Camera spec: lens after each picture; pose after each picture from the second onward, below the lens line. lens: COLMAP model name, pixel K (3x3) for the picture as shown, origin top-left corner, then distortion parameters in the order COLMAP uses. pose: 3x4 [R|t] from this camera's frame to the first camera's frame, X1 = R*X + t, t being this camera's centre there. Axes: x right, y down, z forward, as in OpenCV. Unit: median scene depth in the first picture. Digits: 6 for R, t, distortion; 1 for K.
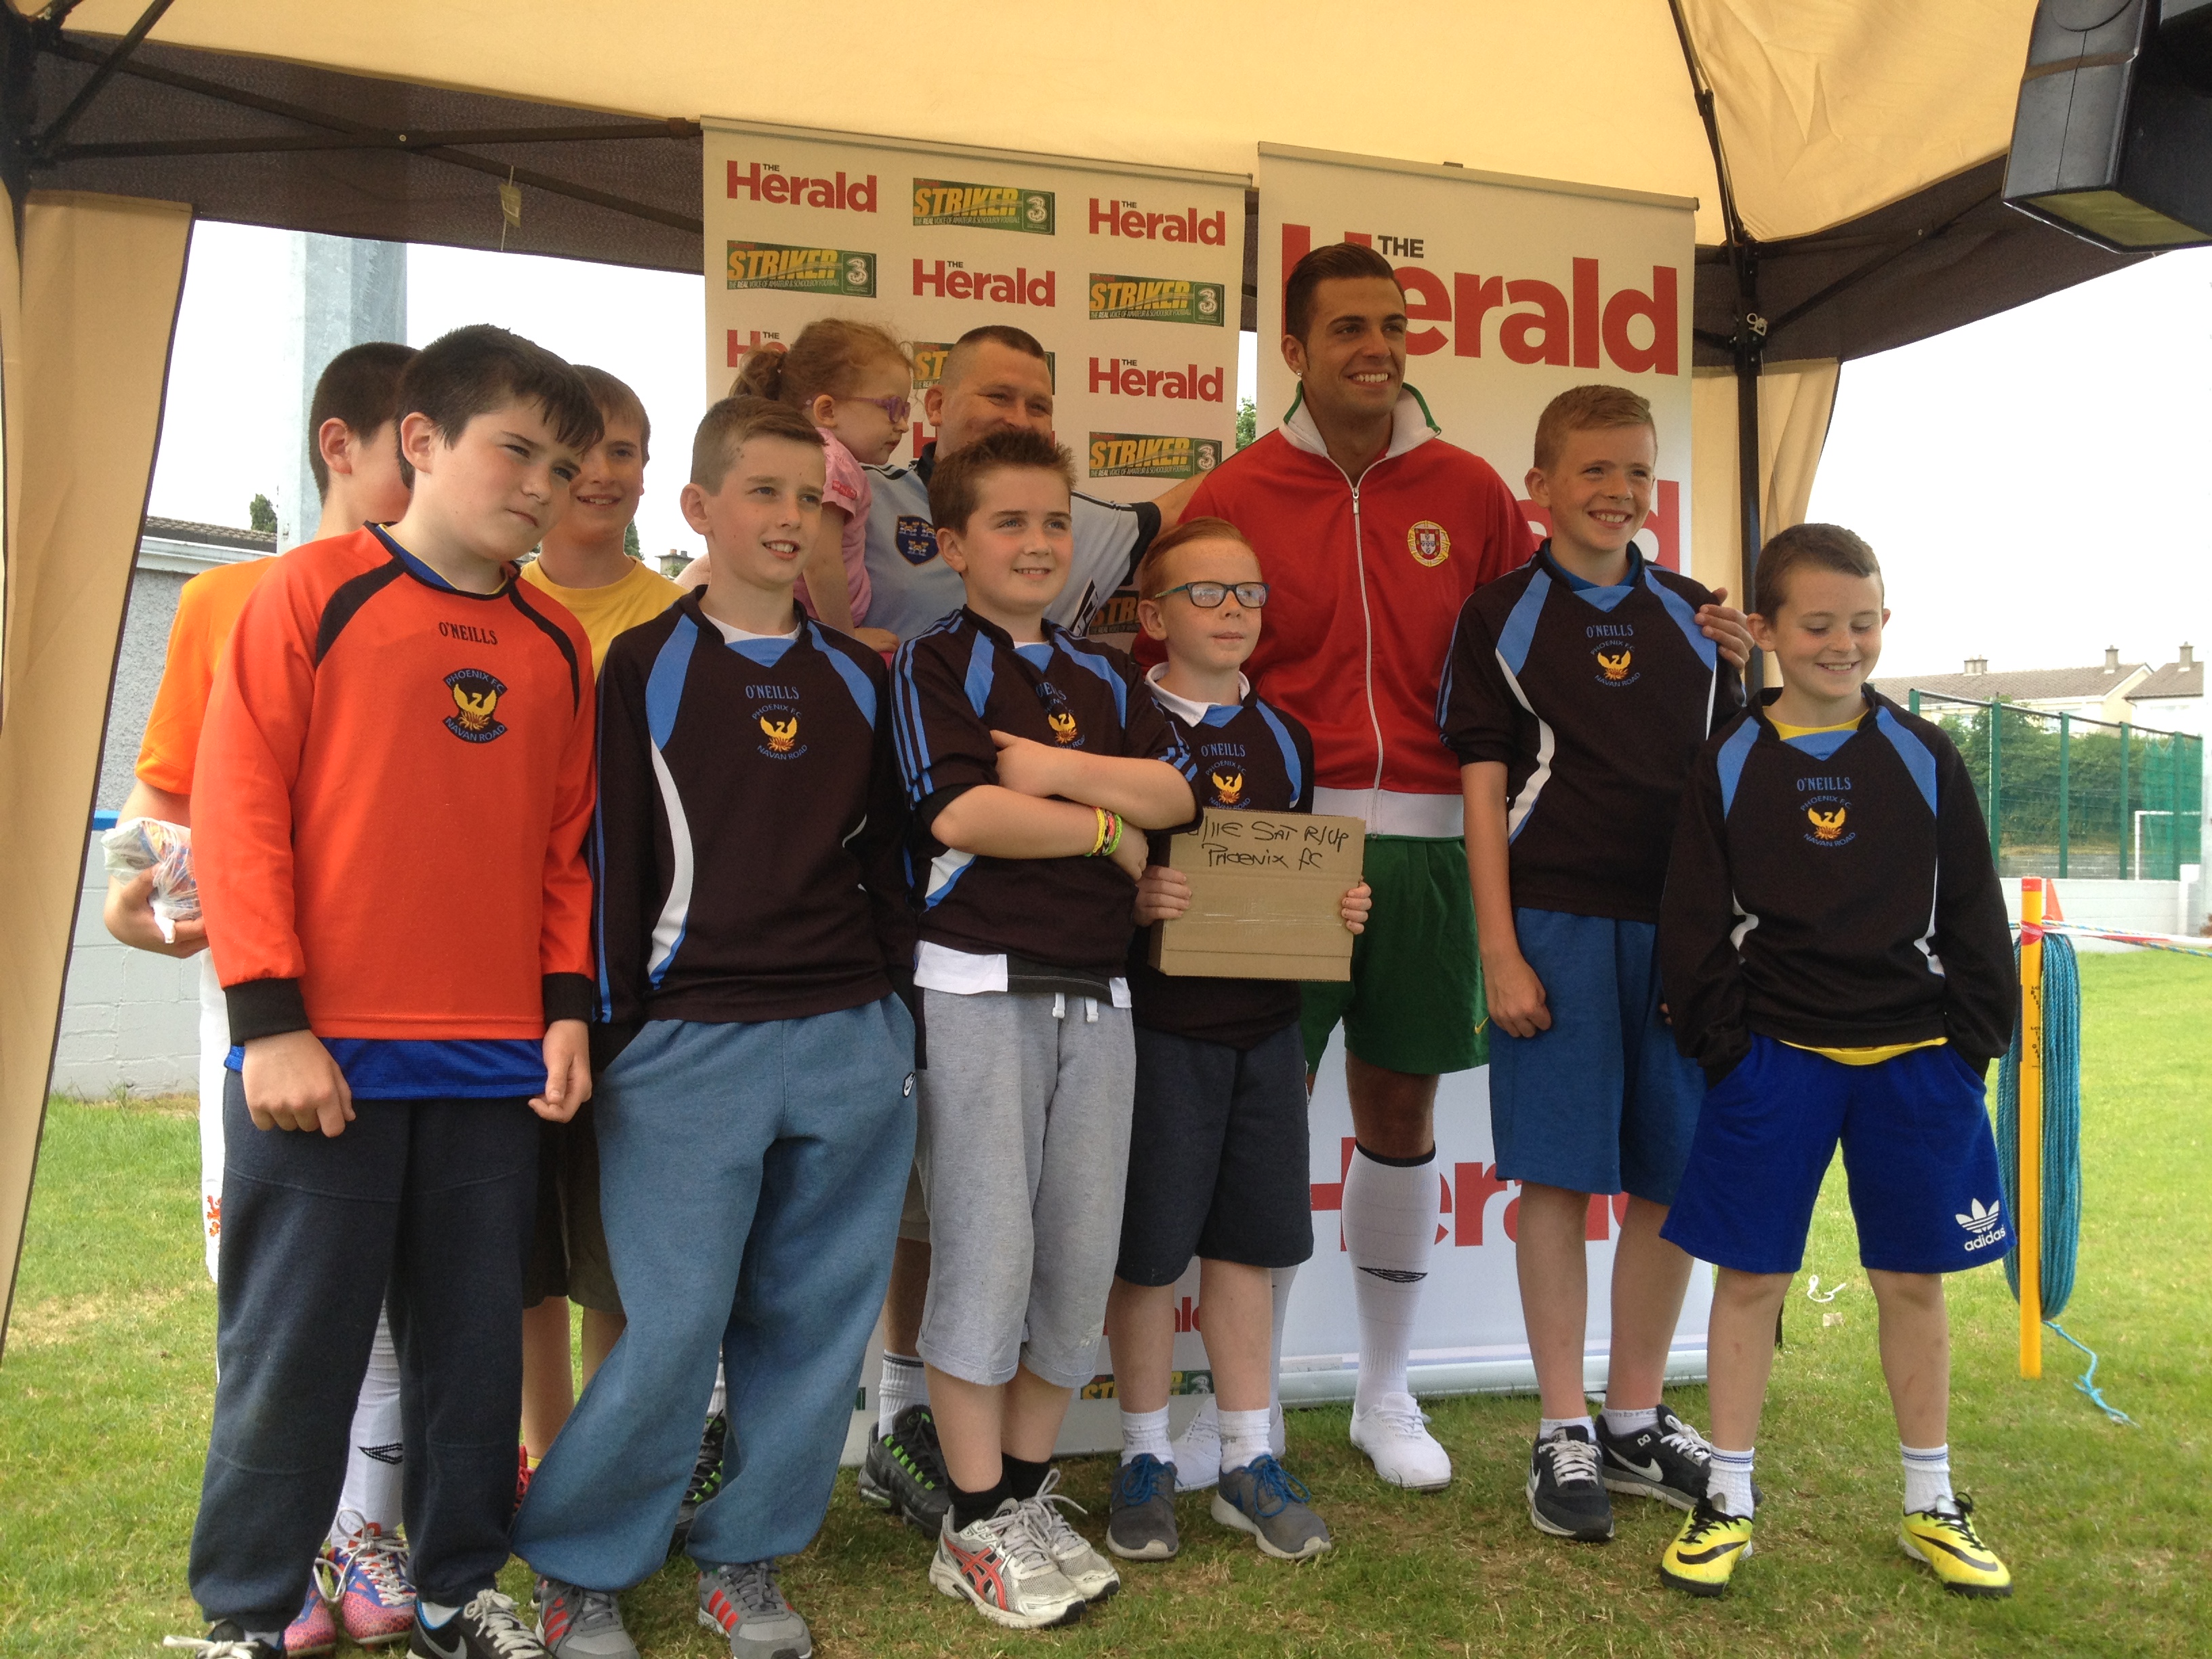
lens RADIAL K [[2231.5, 0, 1088.9], [0, 2231.5, 843.8], [0, 0, 1]] dist [0.002637, 0.000000]
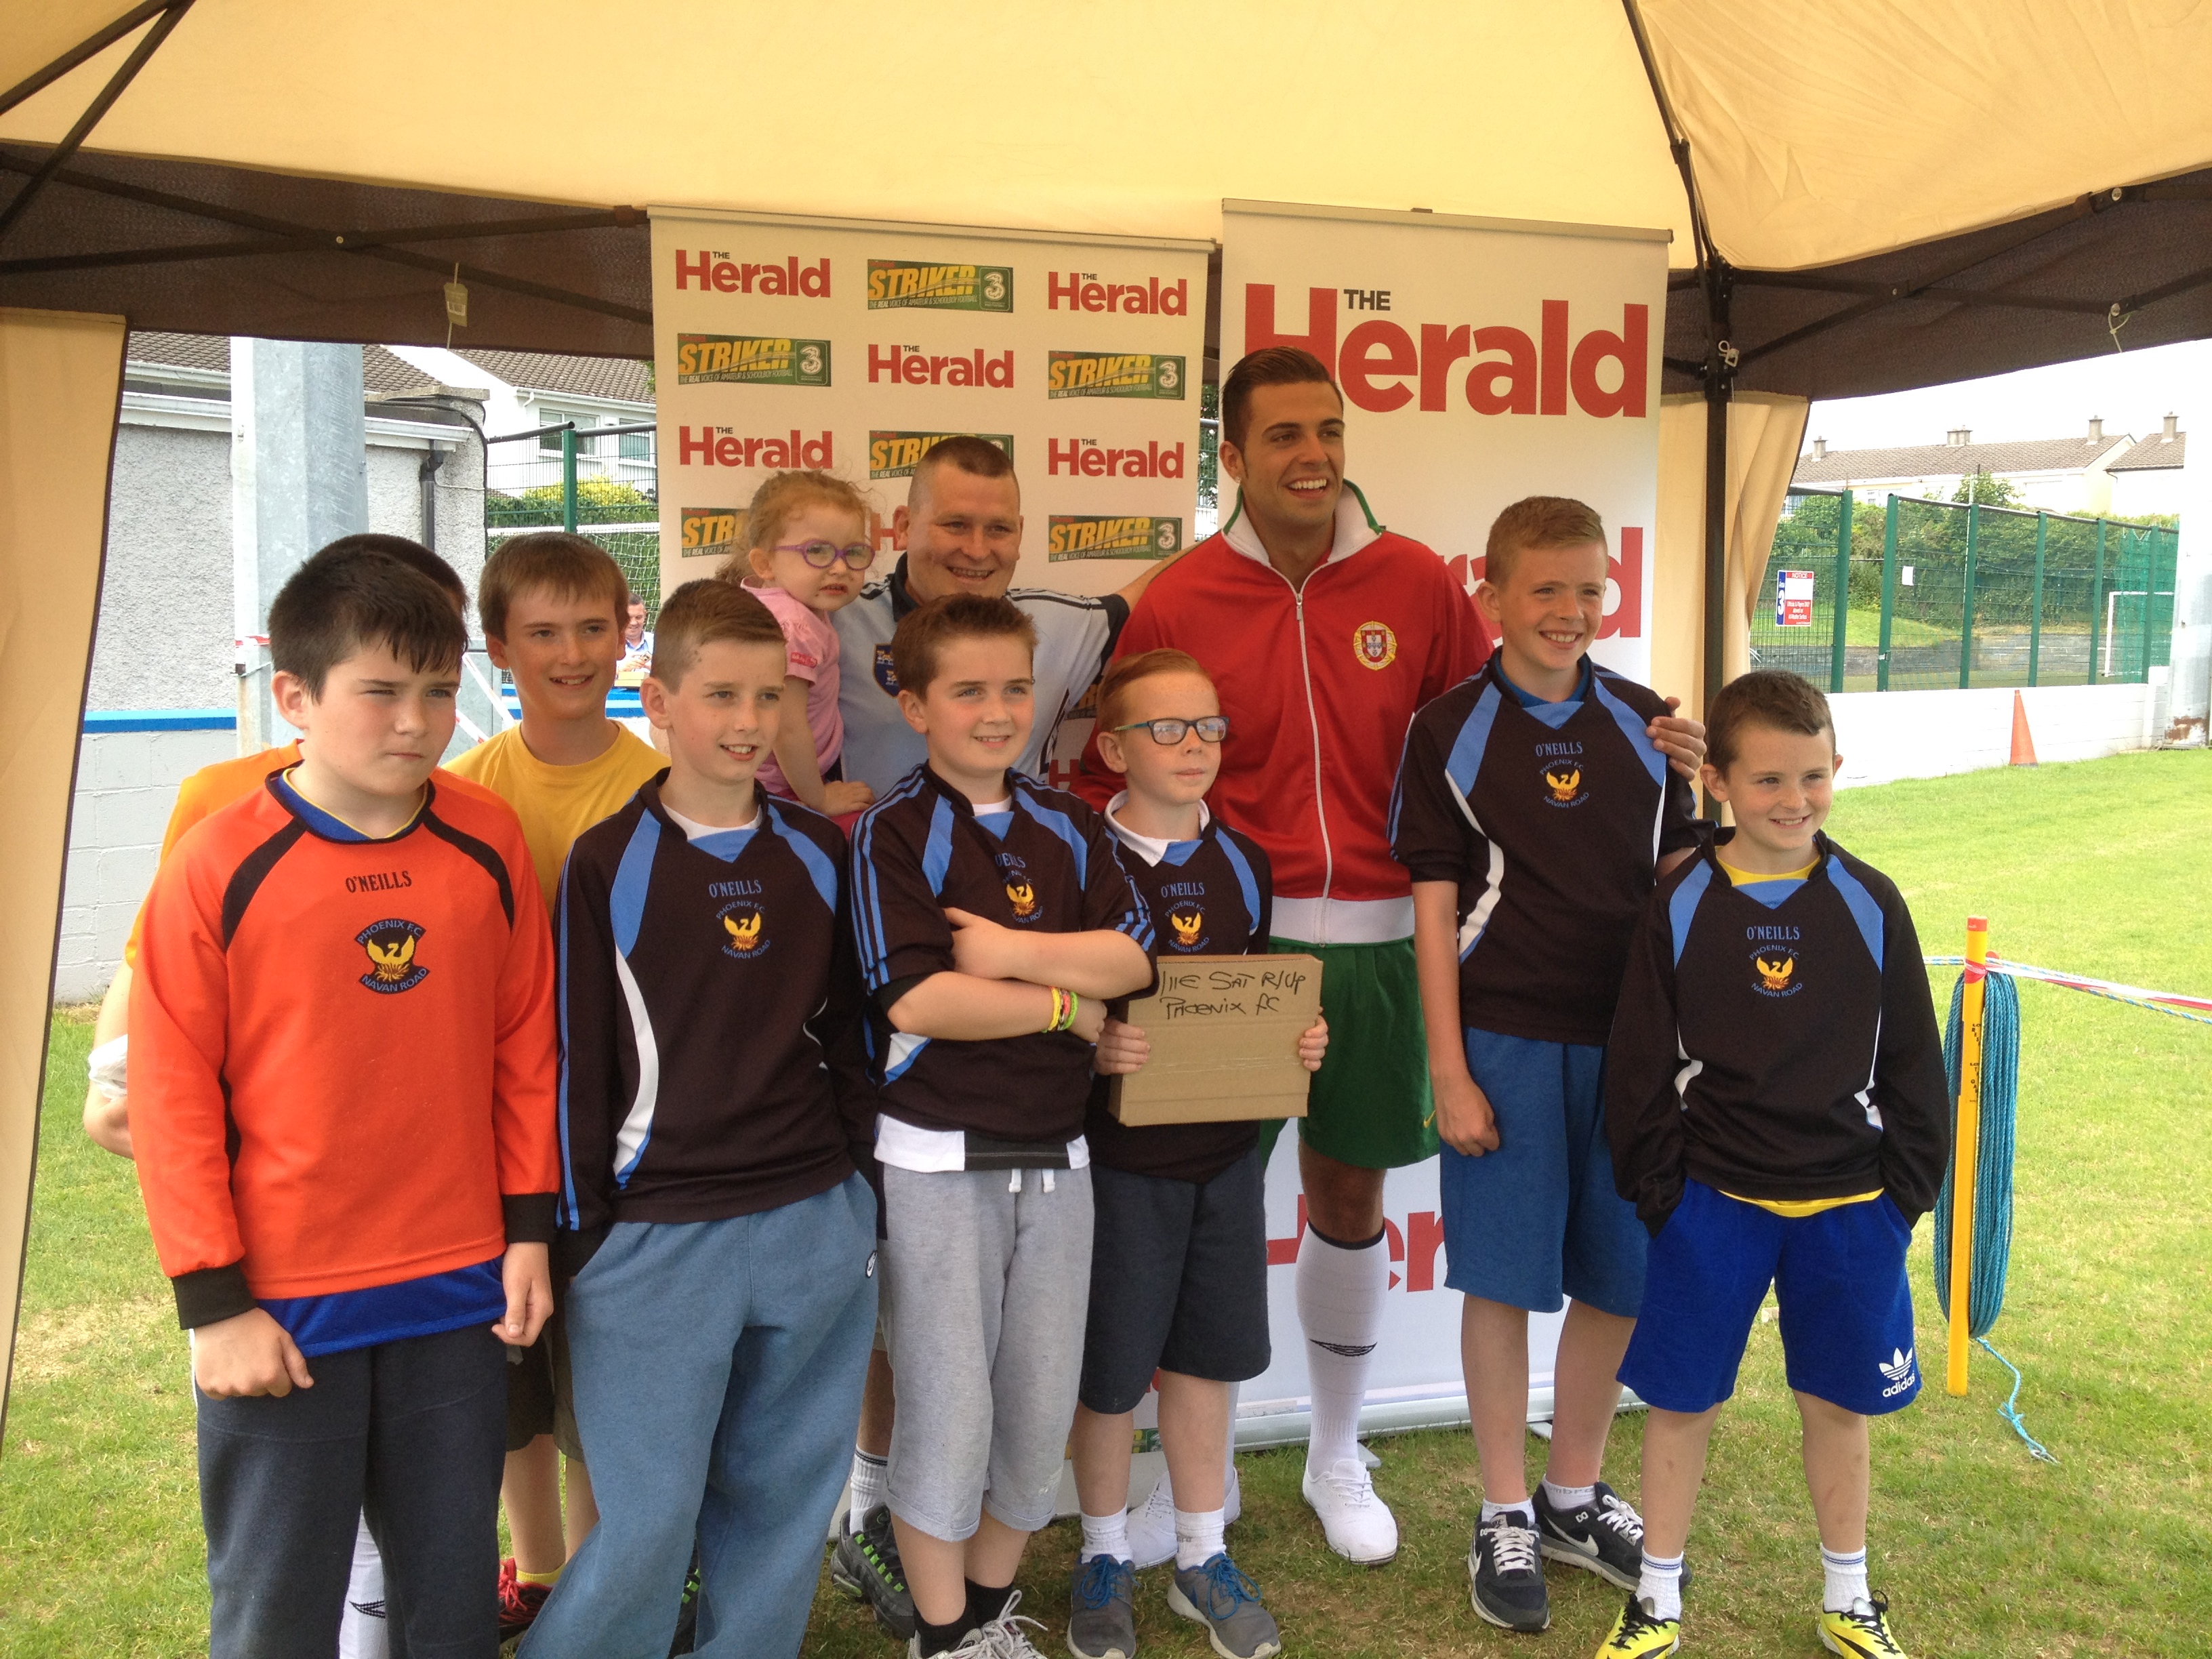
lens RADIAL K [[2231.5, 0, 1087.2], [0, 2231.5, 834.4], [0, 0, 1]] dist [0.002637, 0.000000]
pose [[0.999944, -0.002836, 0.010217, 0.007216], [0.001605, 0.992954, 0.118486, -0.174209], [-0.010481, -0.118463, 0.992903, 0.000804]]
